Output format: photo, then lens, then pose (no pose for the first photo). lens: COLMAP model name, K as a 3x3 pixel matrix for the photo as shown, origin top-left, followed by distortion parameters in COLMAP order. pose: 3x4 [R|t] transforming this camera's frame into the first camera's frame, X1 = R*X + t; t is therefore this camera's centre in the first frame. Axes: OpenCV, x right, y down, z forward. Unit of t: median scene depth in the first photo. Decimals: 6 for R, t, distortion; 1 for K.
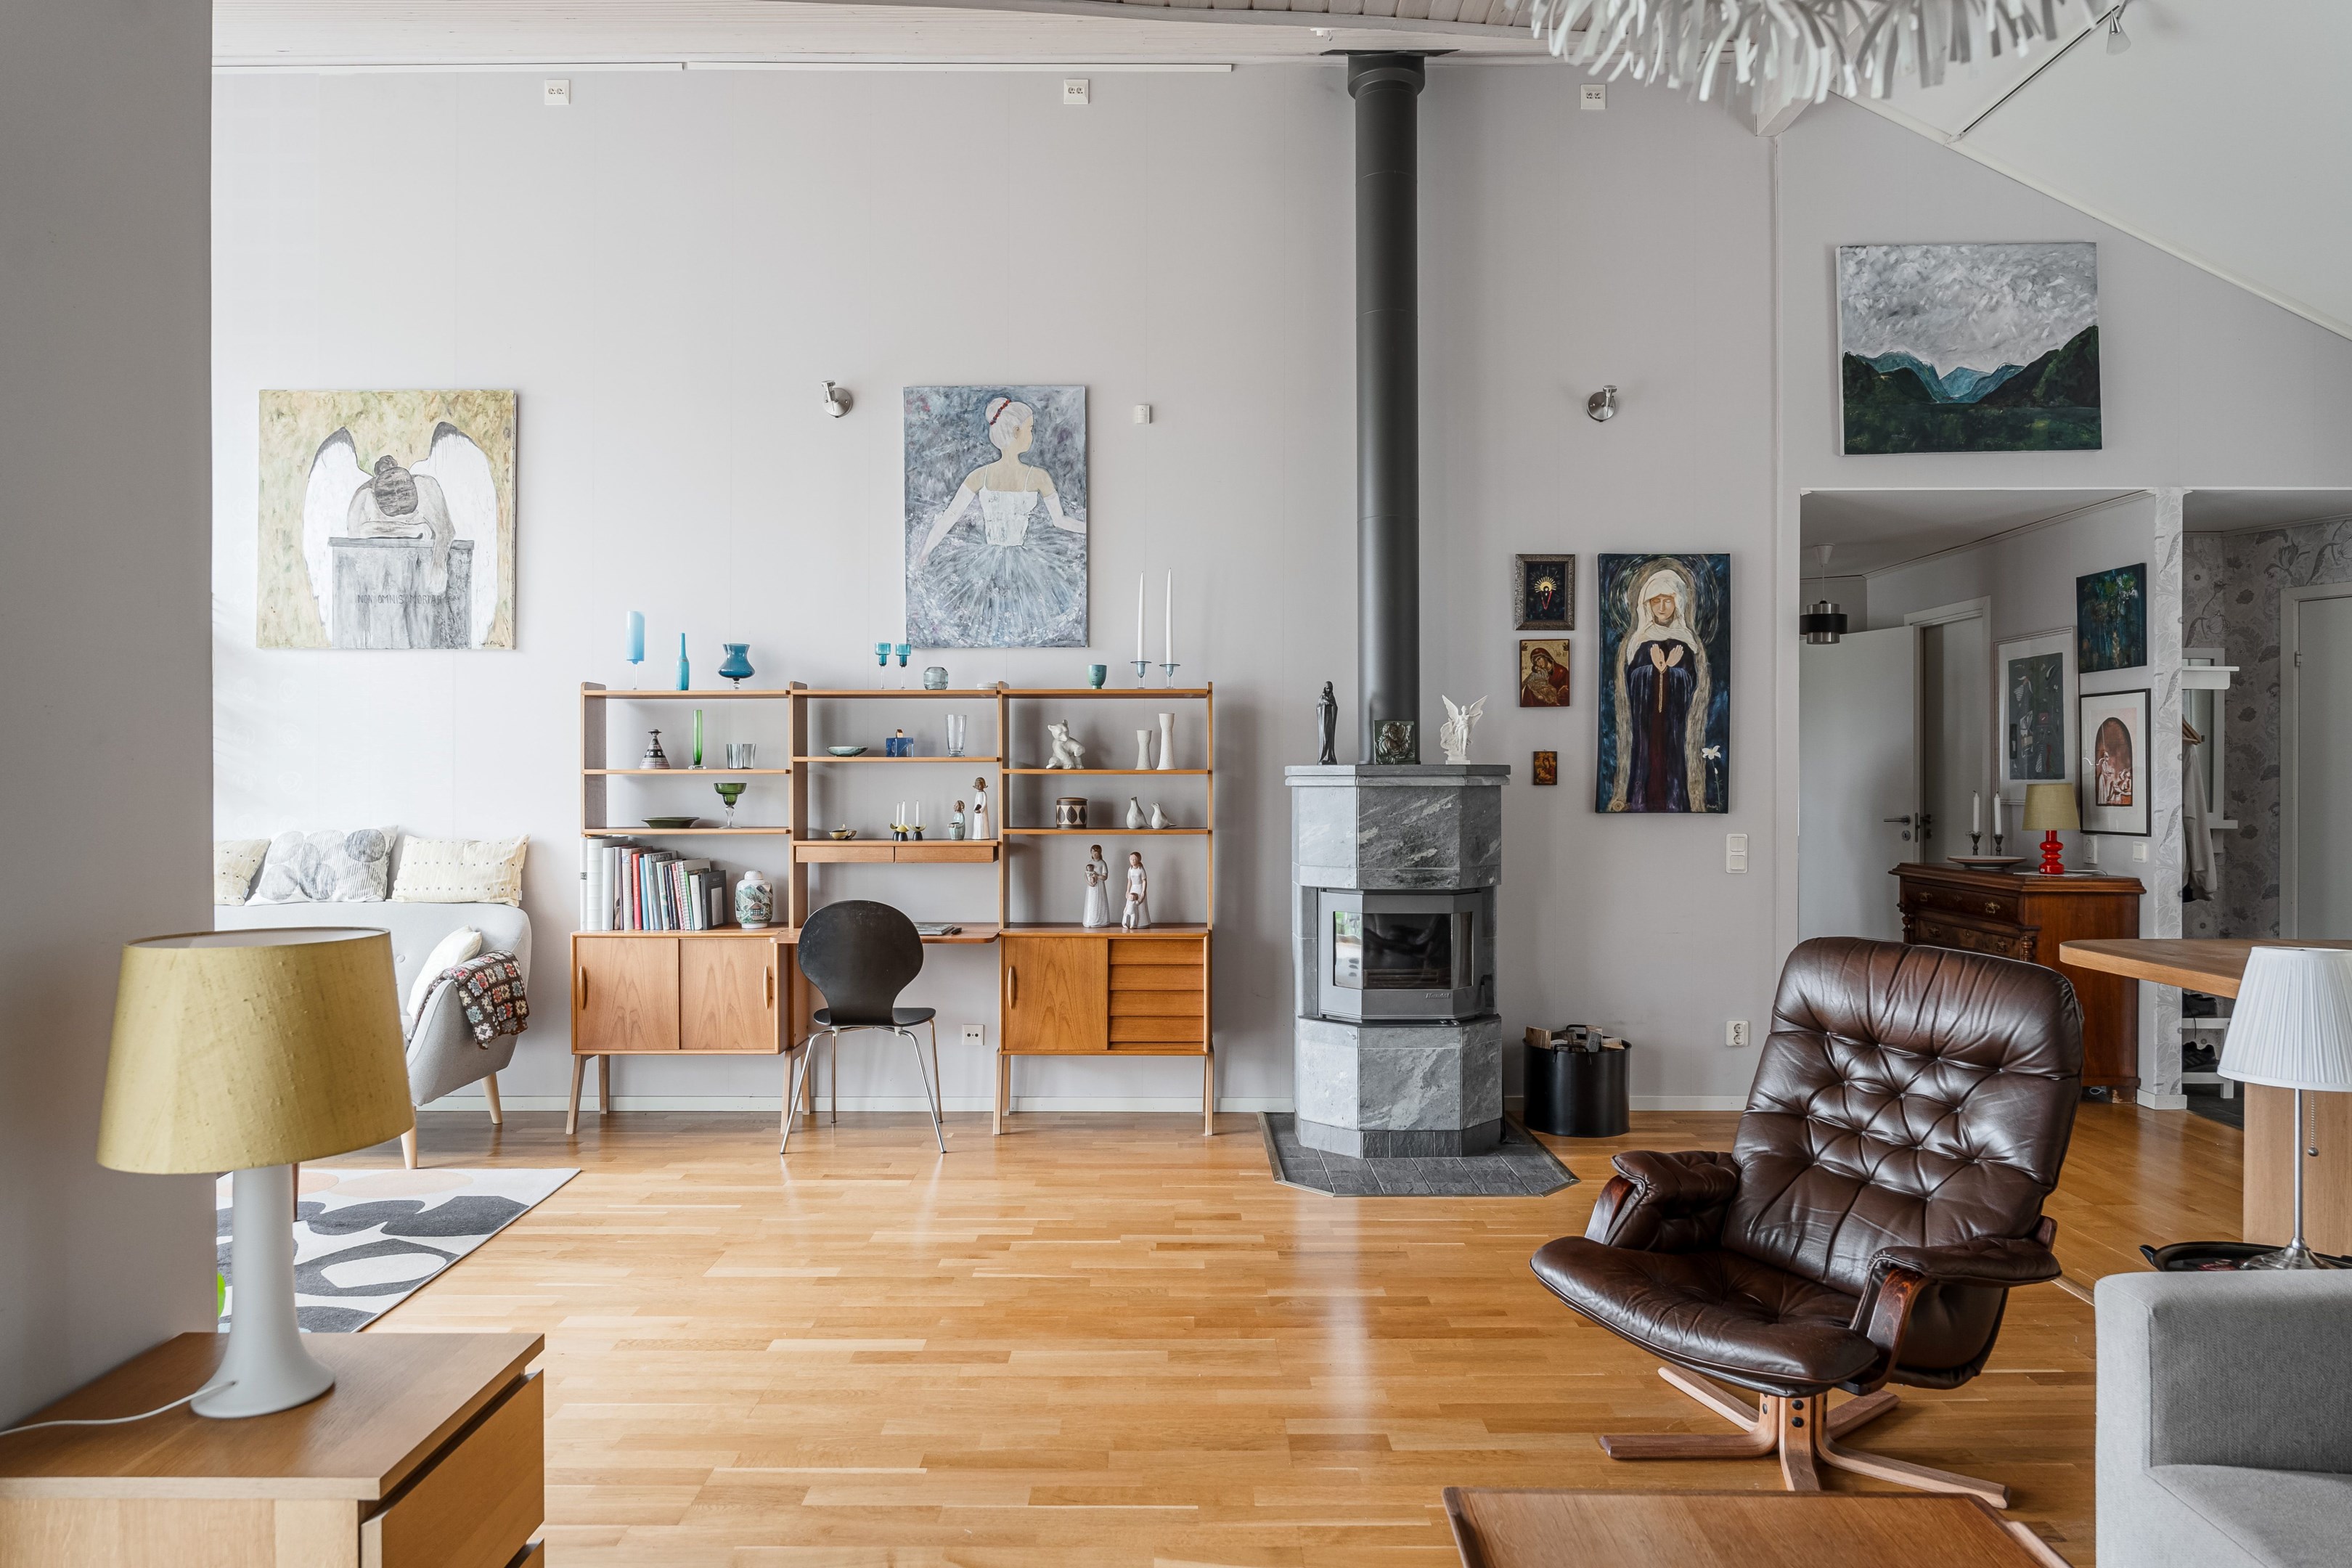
lens RADIAL K [[1467.1, 0, 1173.7], [0, 1467.1, 778.7], [0, 0, 1]] dist [-0.008796, 0.000104]
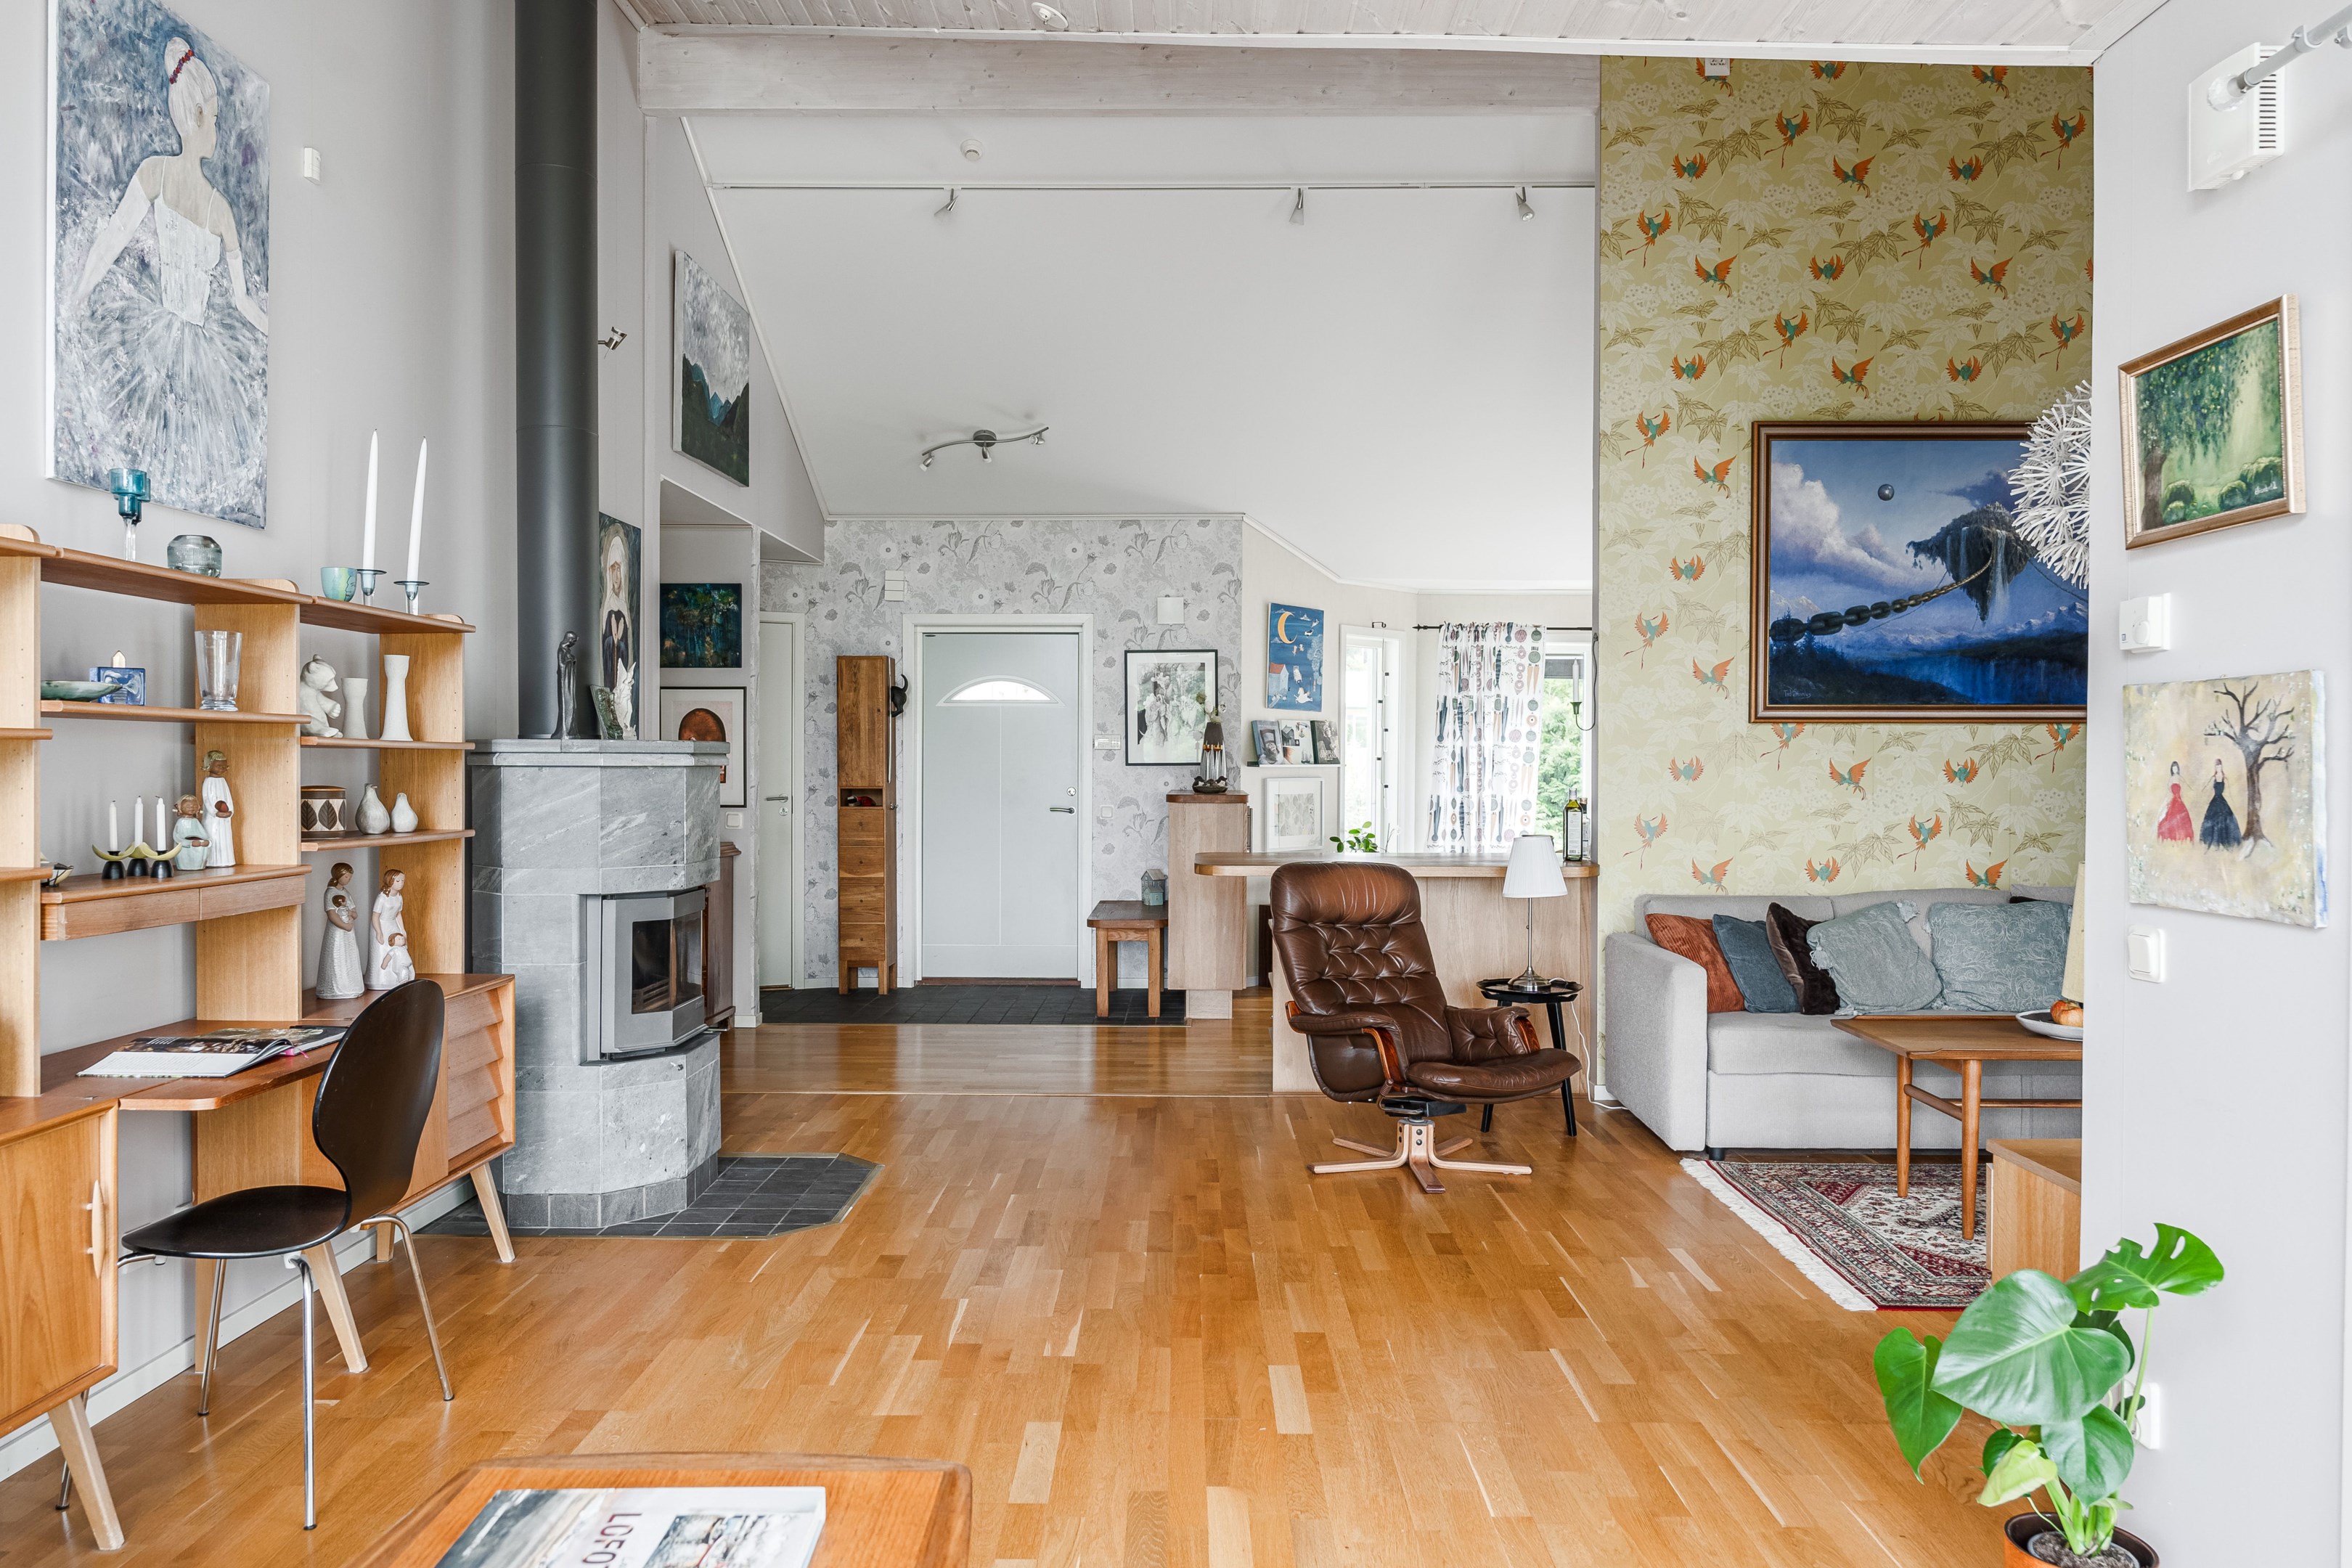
lens RADIAL K [[1663.5, 0, 1177.2], [0, 1663.5, 774.9], [0, 0, 1]] dist [0.001400, 0.001923]
pose [[-0.006489, -0.006058, 0.999961, -0.726943], [0.002010, 0.999980, 0.006071, 0.004793], [-0.999977, 0.002049, -0.006477, 0.641297]]
